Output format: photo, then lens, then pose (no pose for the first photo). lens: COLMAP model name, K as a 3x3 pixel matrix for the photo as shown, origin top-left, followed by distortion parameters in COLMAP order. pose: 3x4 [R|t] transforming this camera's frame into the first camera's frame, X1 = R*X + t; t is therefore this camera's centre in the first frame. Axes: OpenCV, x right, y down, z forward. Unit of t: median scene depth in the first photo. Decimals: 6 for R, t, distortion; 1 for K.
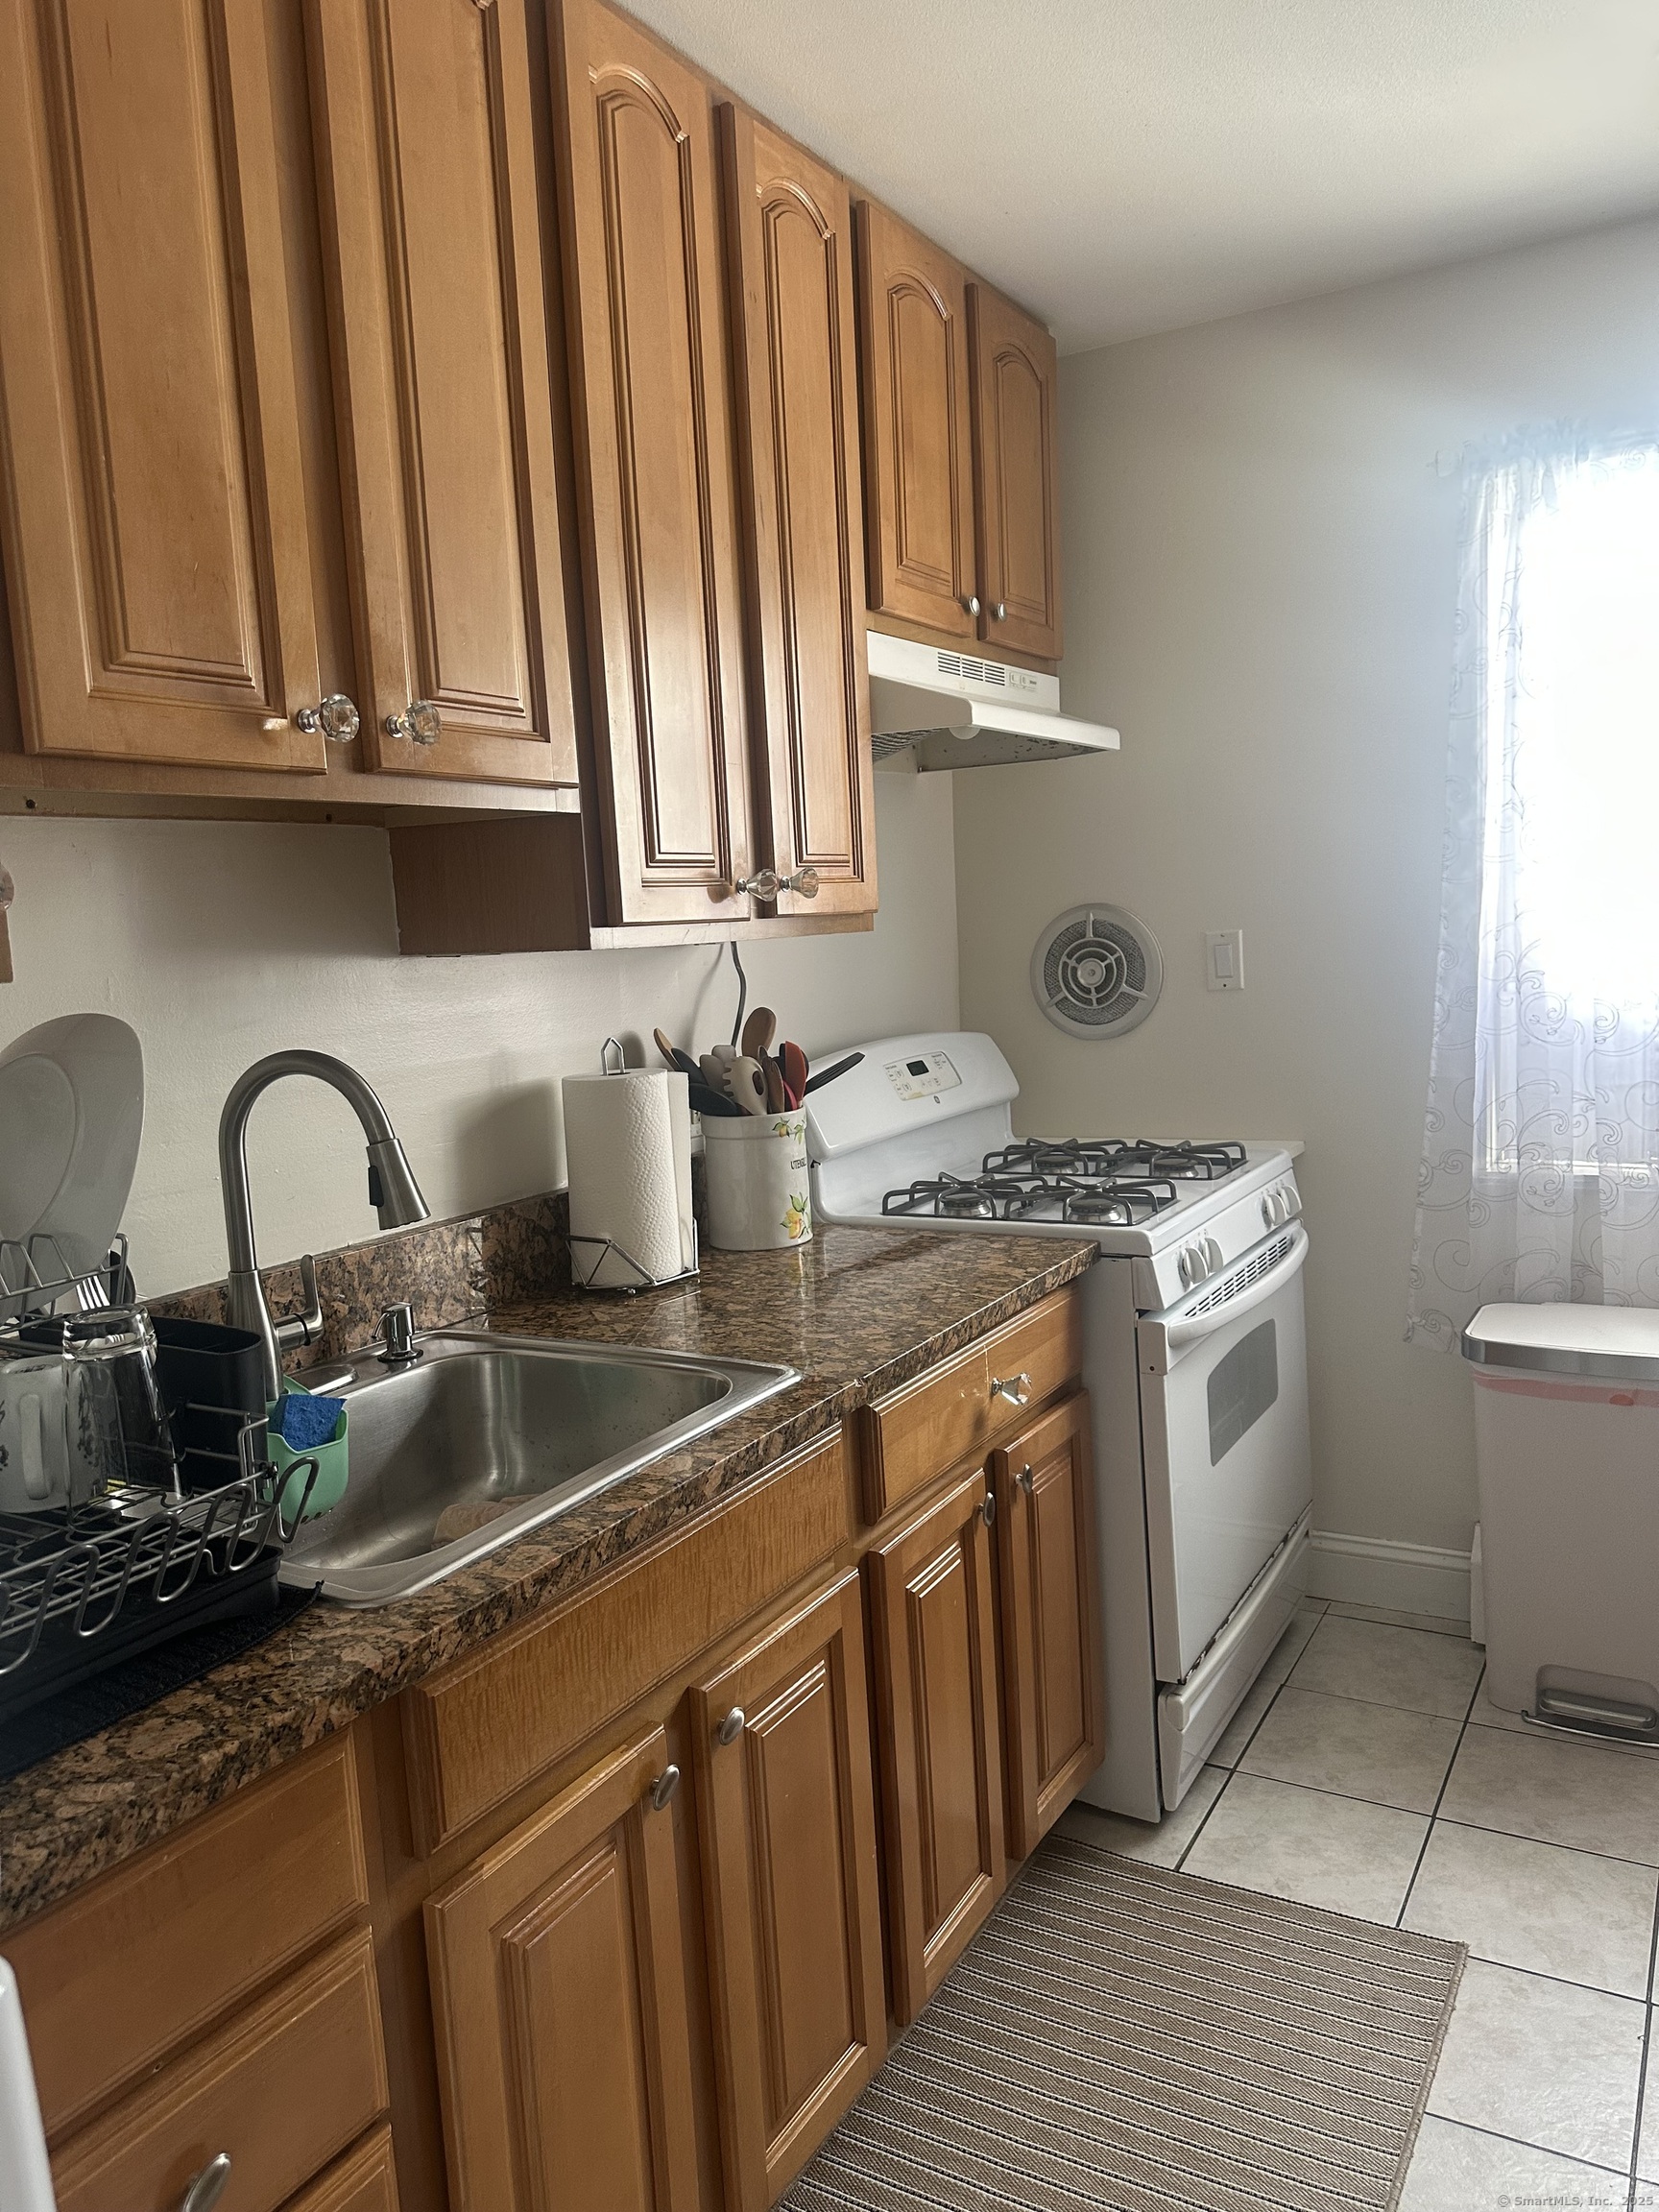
lens RADIAL K [[1549.1, 0, 838.7], [0, 1549.1, 1089.5], [0, 0, 1]] dist [0.100620, -0.111418]
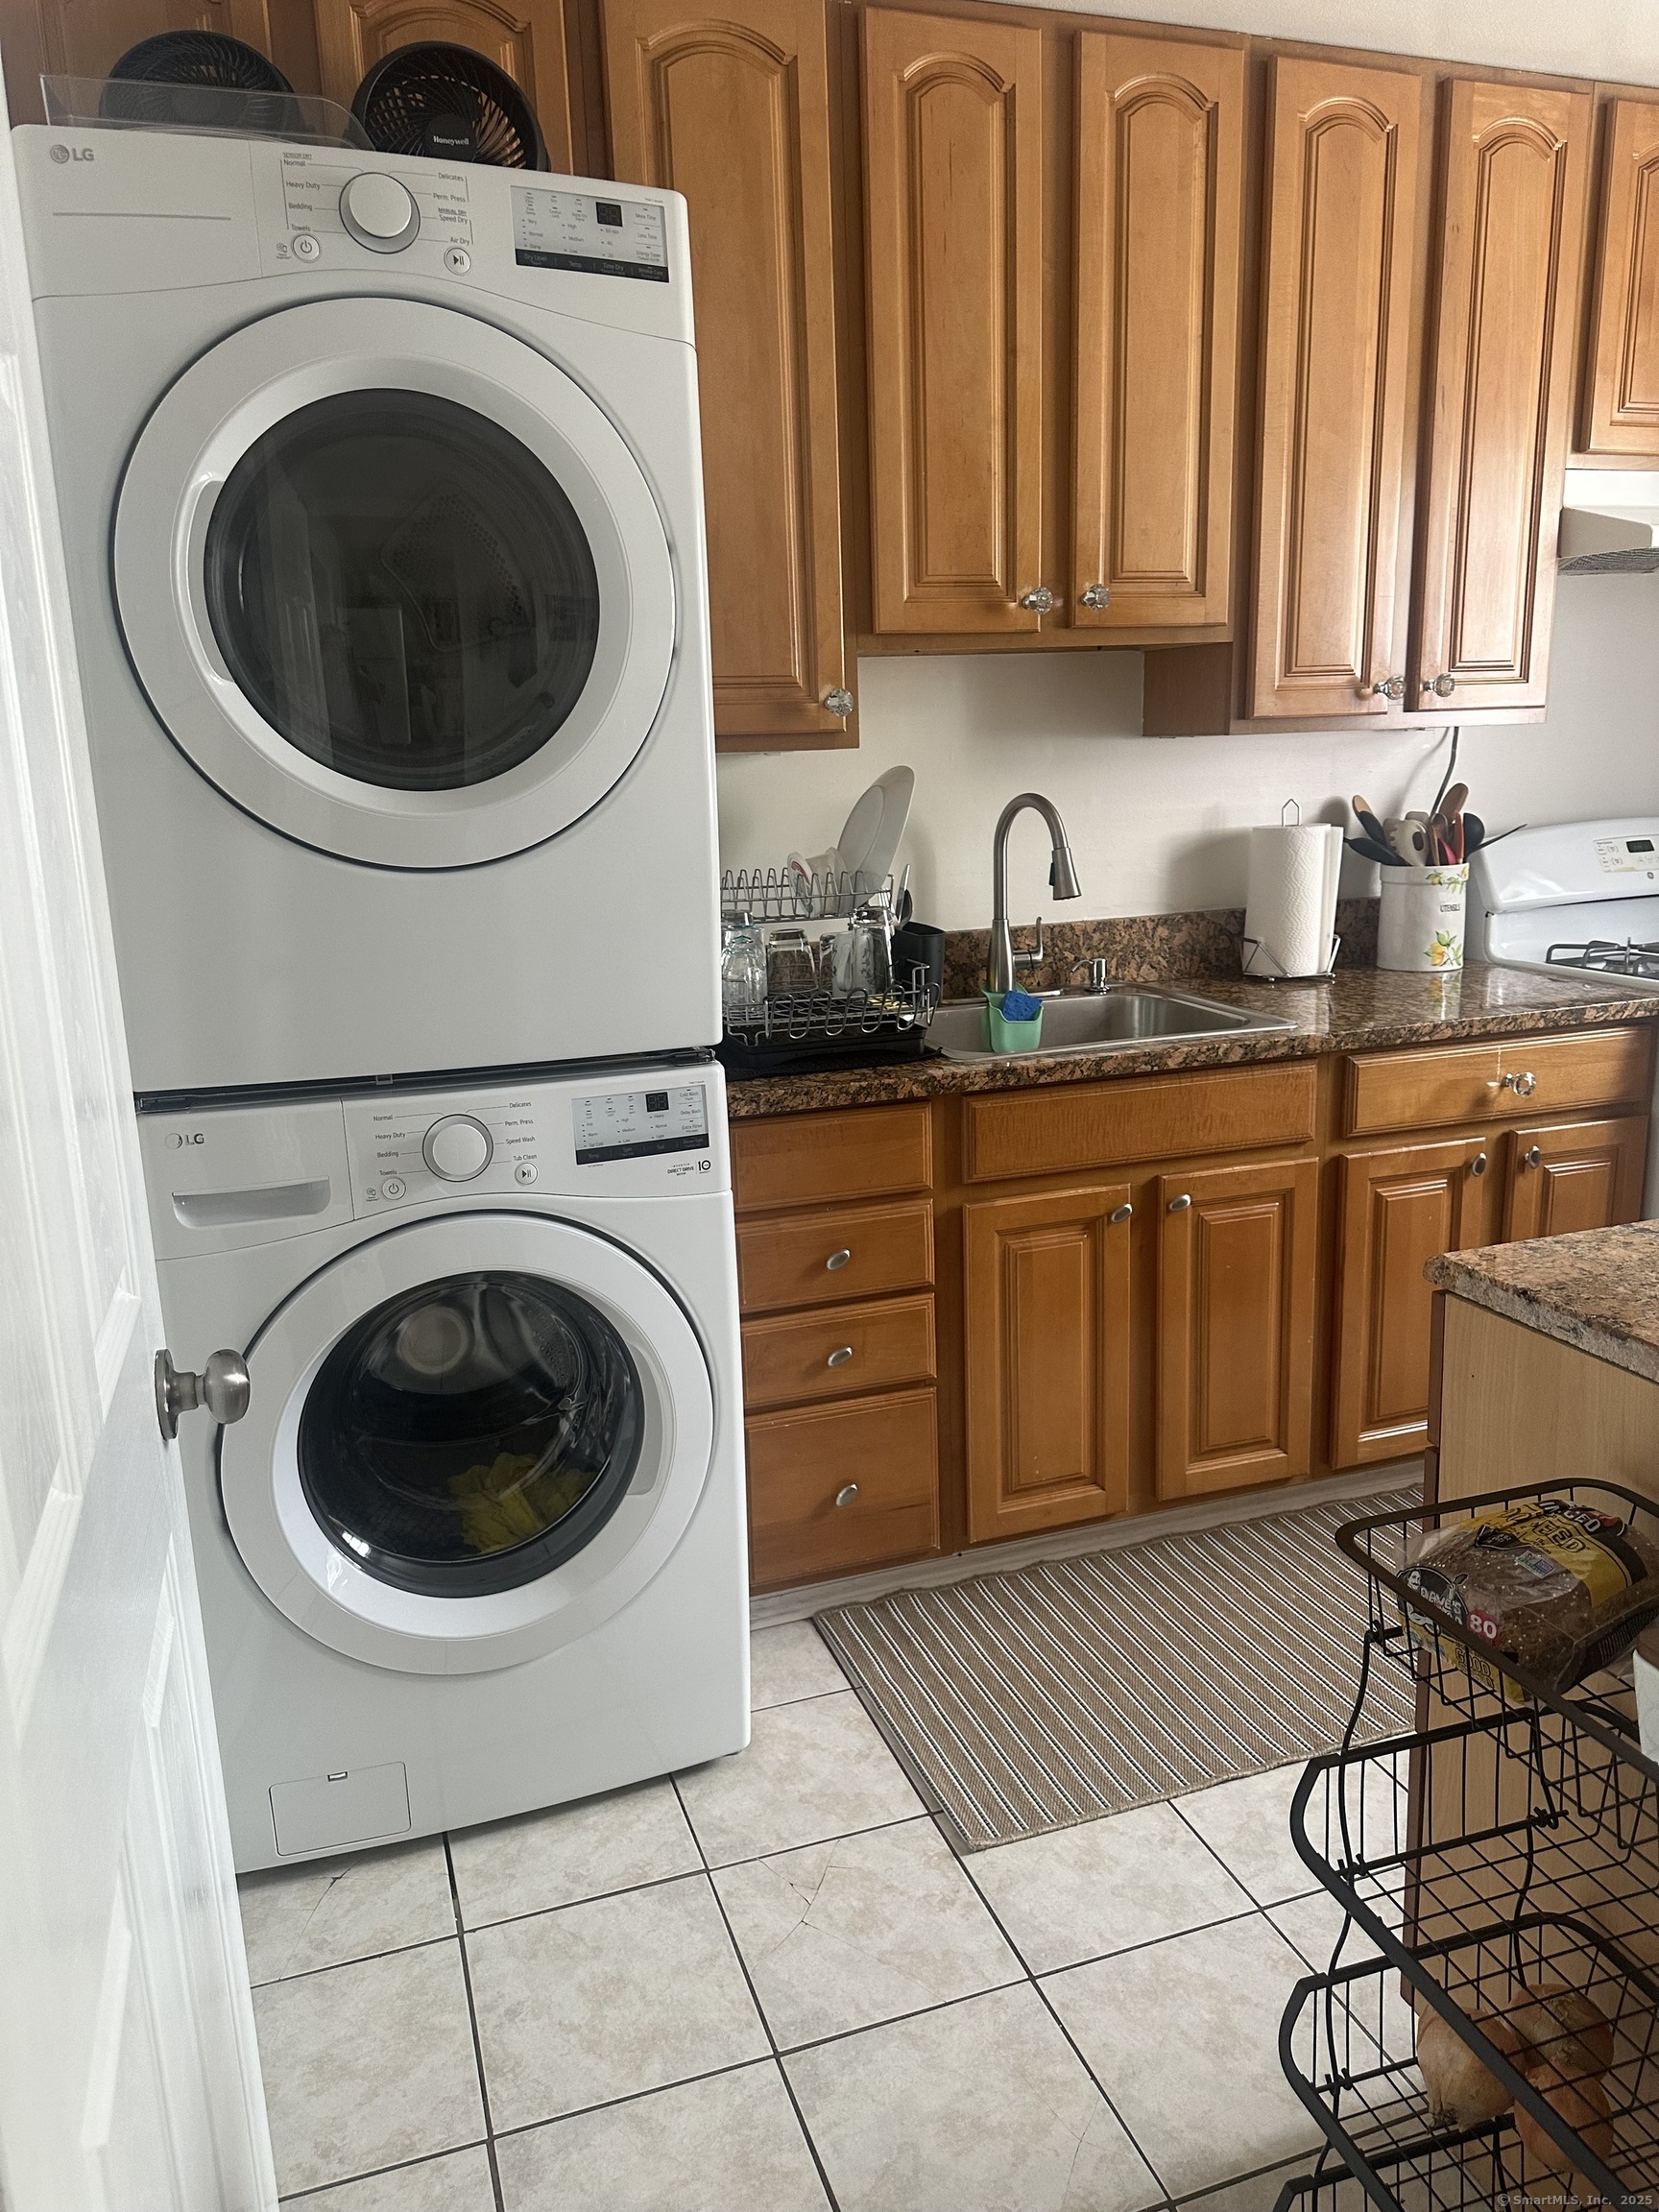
lens RADIAL K [[1576.1, 0, 838.0], [0, 1576.1, 1101.1], [0, 0, 1]] dist [0.186548, -0.335812]
pose [[0.752121, 0.176110, -0.635058, 0.544241], [-0.082434, 0.981205, 0.174472, 0.015872], [0.653849, -0.078873, 0.752503, -0.402035]]
